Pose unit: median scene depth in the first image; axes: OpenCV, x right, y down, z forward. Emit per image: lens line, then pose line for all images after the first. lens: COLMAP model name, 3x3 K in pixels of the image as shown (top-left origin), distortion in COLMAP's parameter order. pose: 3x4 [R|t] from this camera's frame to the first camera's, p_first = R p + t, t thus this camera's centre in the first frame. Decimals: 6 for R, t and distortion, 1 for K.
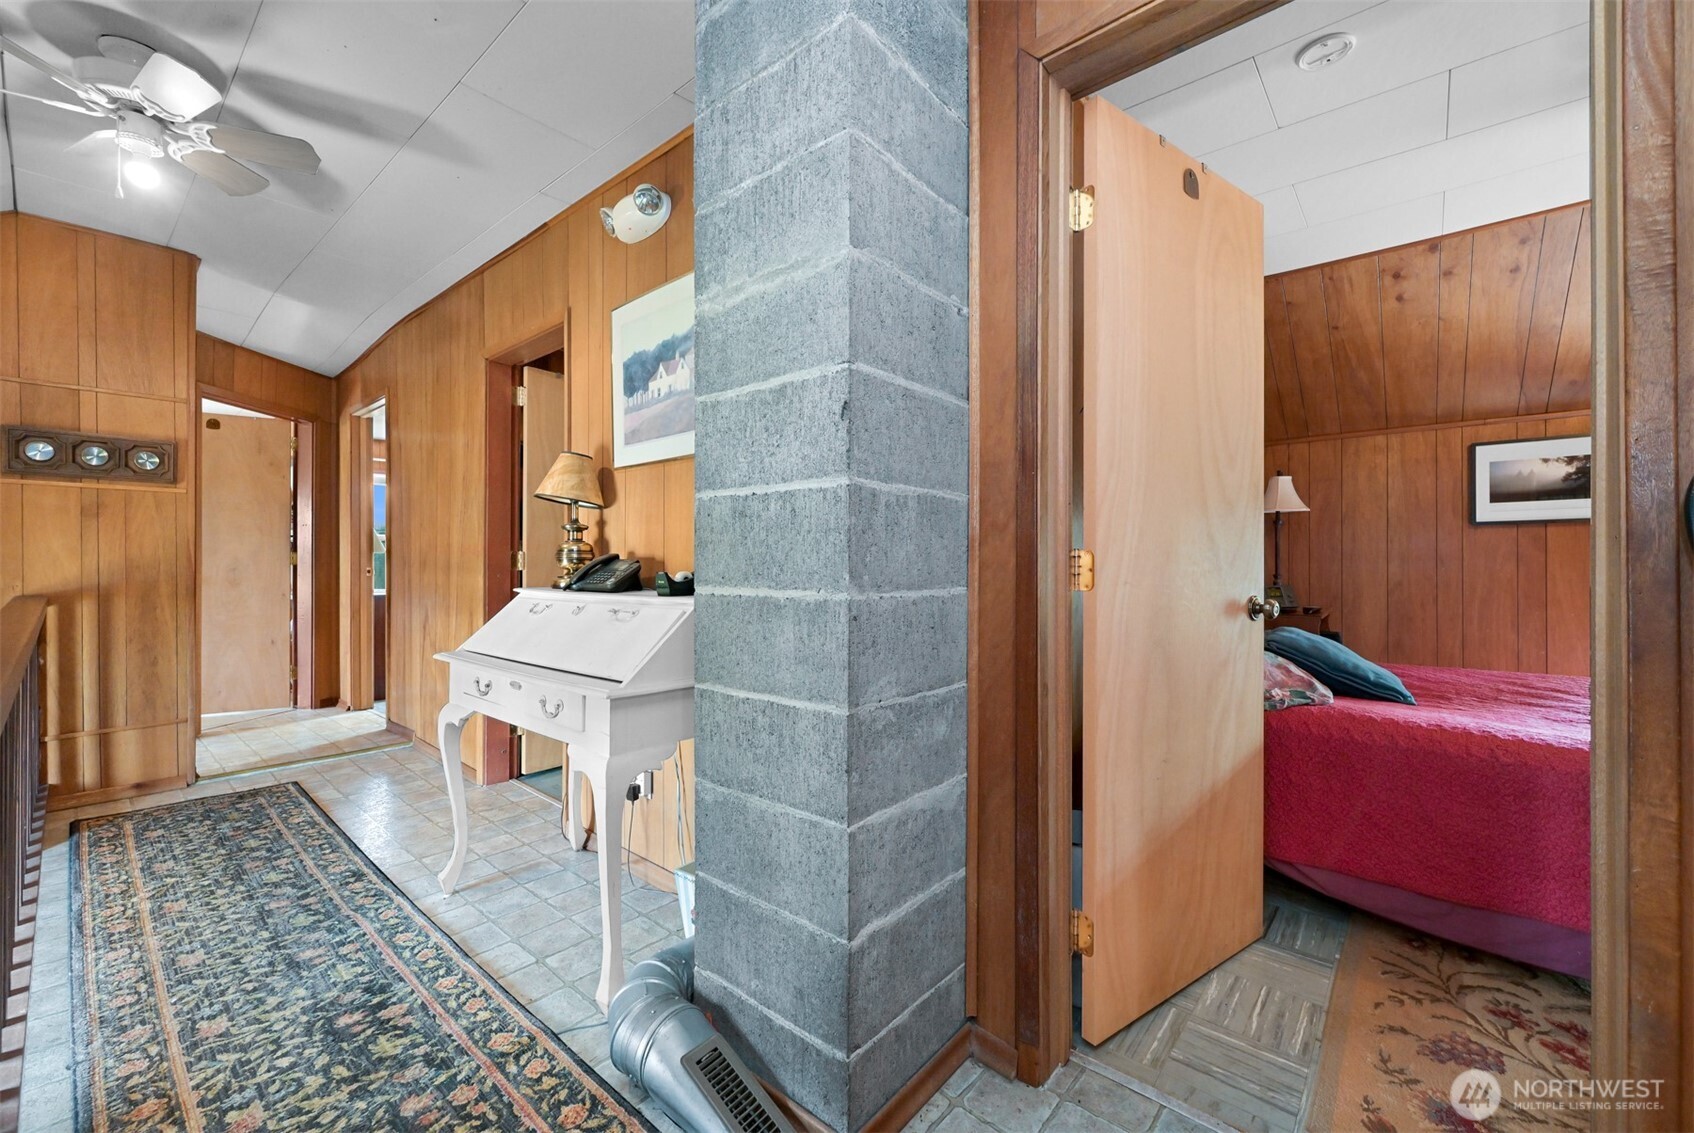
lens RADIAL K [[664.3, 0, 851.2], [0, 664.3, 565.9], [0, 0, 1]] dist [0.001332, 0.000081]
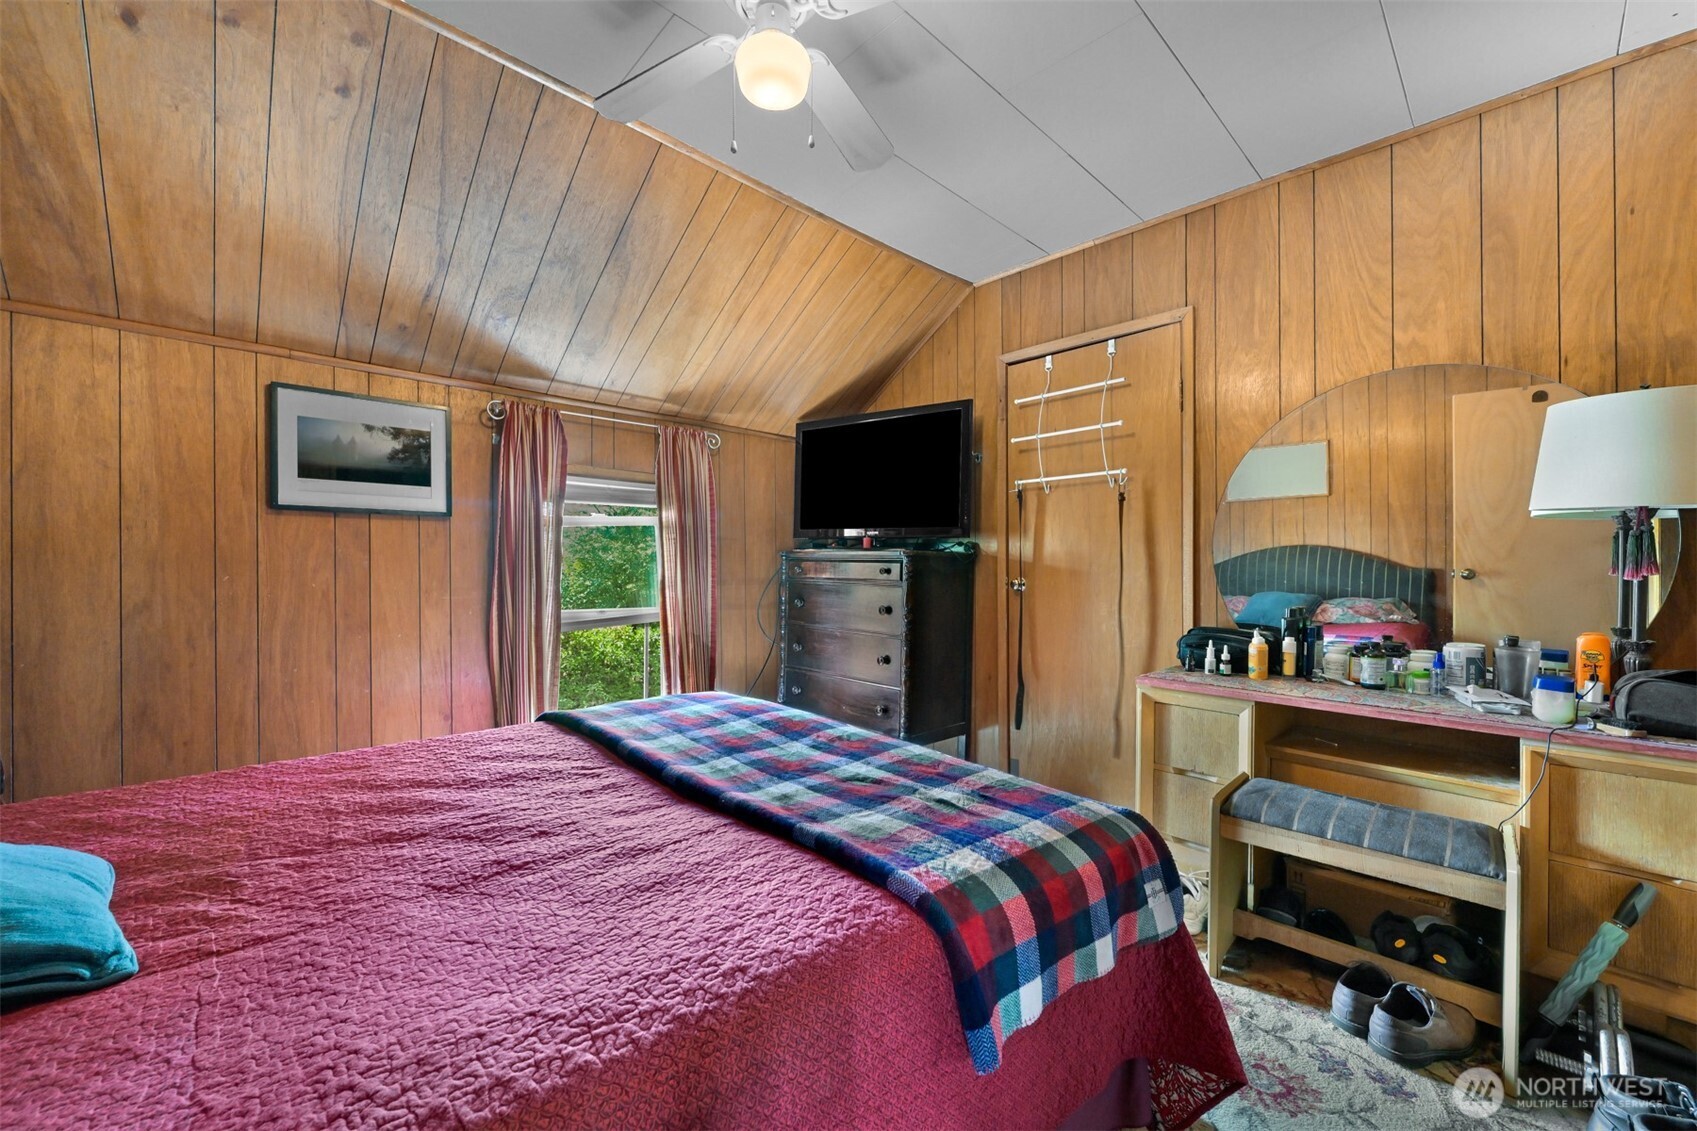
lens RADIAL K [[665.5, 0, 852.6], [0, 665.5, 567.0], [0, 0, 1]] dist [0.001332, 0.000081]
pose [[0.092029, -0.000067, 0.995756, 0.346227], [0.001650, 0.999999, -0.000085, -0.004355], [-0.995755, 0.001651, 0.092029, 0.384827]]
